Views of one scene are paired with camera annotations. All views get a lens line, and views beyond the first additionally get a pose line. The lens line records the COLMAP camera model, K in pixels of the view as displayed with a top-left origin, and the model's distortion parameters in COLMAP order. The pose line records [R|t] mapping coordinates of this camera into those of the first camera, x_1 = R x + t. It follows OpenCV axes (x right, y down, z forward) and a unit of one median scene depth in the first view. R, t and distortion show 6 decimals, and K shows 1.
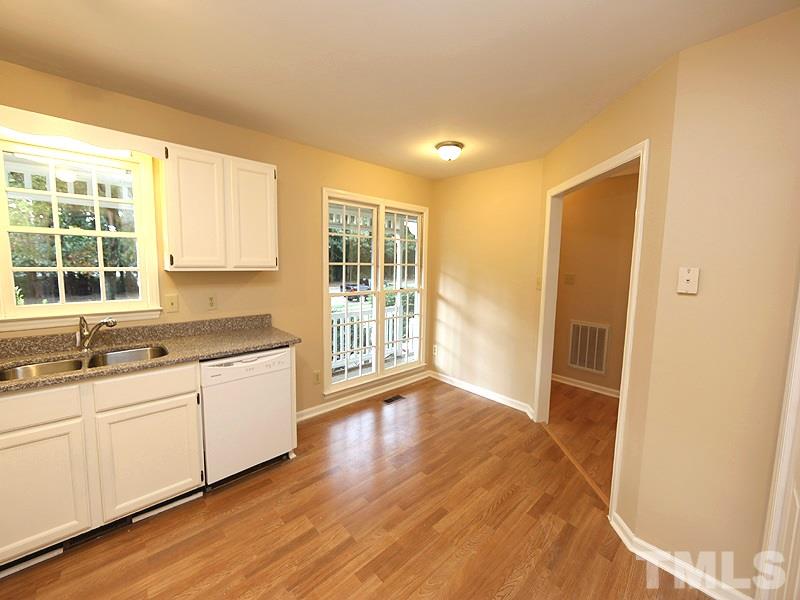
lens RADIAL K [[317.4, 0, 396.7], [0, 317.4, 294.6], [0, 0, 1]] dist [-0.008348, 0.000677]
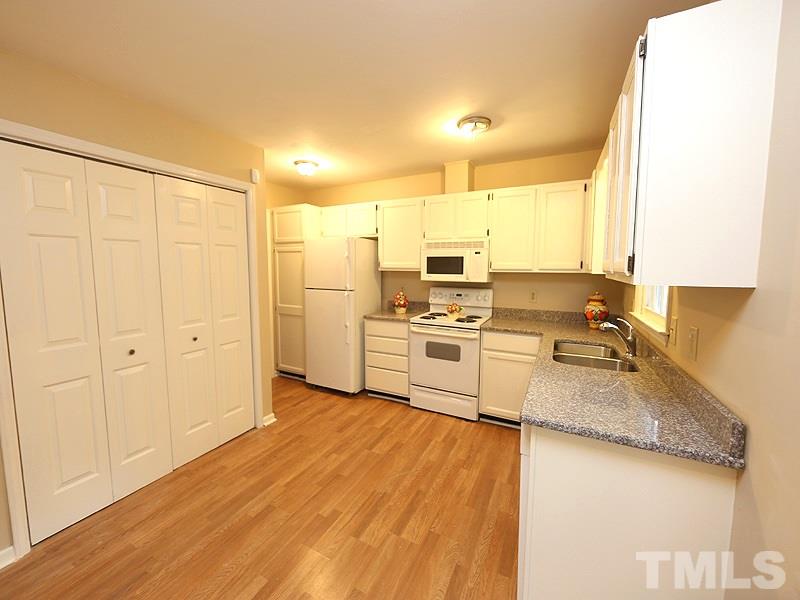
lens RADIAL K [[317.4, 0, 395.6], [0, 317.4, 295.5], [0, 0, 1]] dist [-0.008348, 0.000677]
pose [[-0.941564, 0.009174, -0.336710, 0.070432], [-0.055082, 0.981979, 0.180786, -0.164821], [0.332301, 0.188768, -0.924090, 1.769598]]
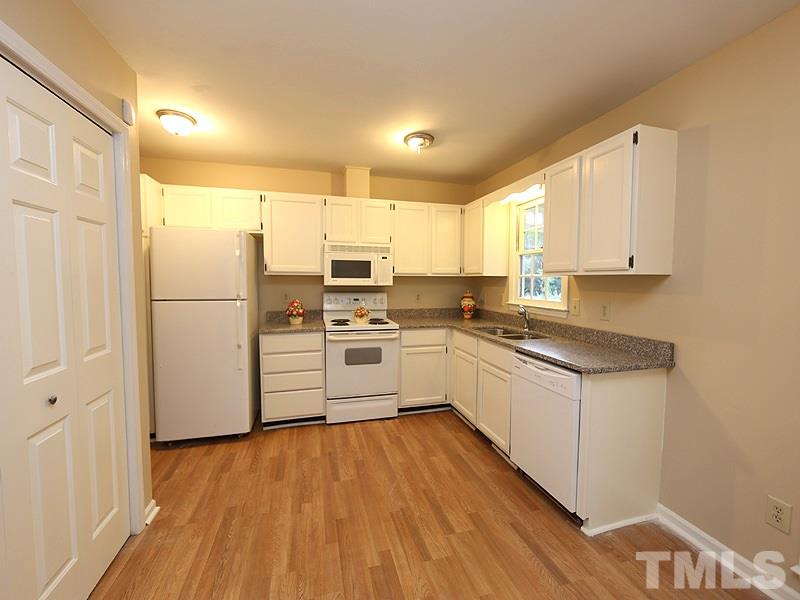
lens RADIAL K [[317.4, 0, 394.4], [0, 317.4, 298.3], [0, 0, 1]] dist [-0.008348, 0.000677]
pose [[-0.463445, 0.031490, -0.885566, 0.666120], [-0.104293, 0.990484, 0.089801, -0.043198], [0.879967, 0.133976, -0.455751, 1.190573]]
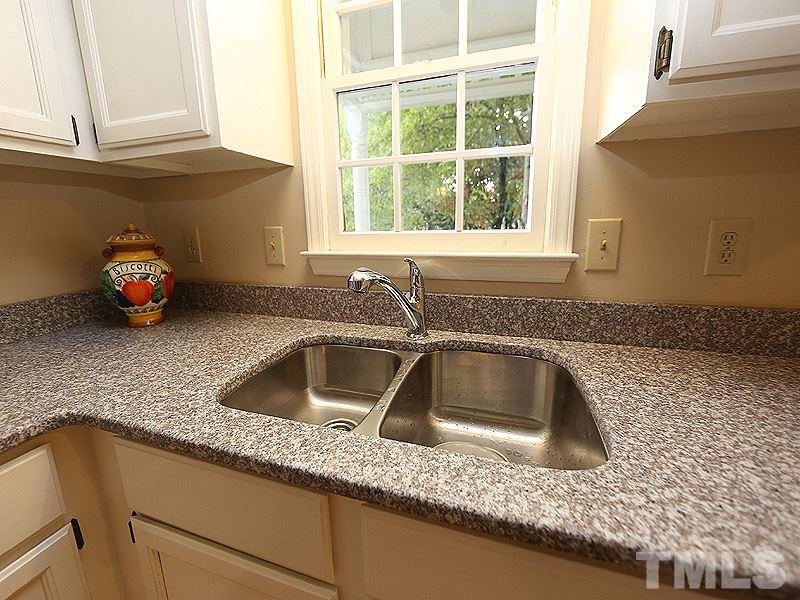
lens RADIAL K [[317.4, 0, 396.5], [0, 317.4, 286.4], [0, 0, 1]] dist [-0.008348, 0.000677]
pose [[0.501299, 0.137978, -0.854202, -0.655982], [-0.059945, 0.990370, 0.124794, 0.054461], [0.863195, -0.011354, 0.504743, 0.789703]]
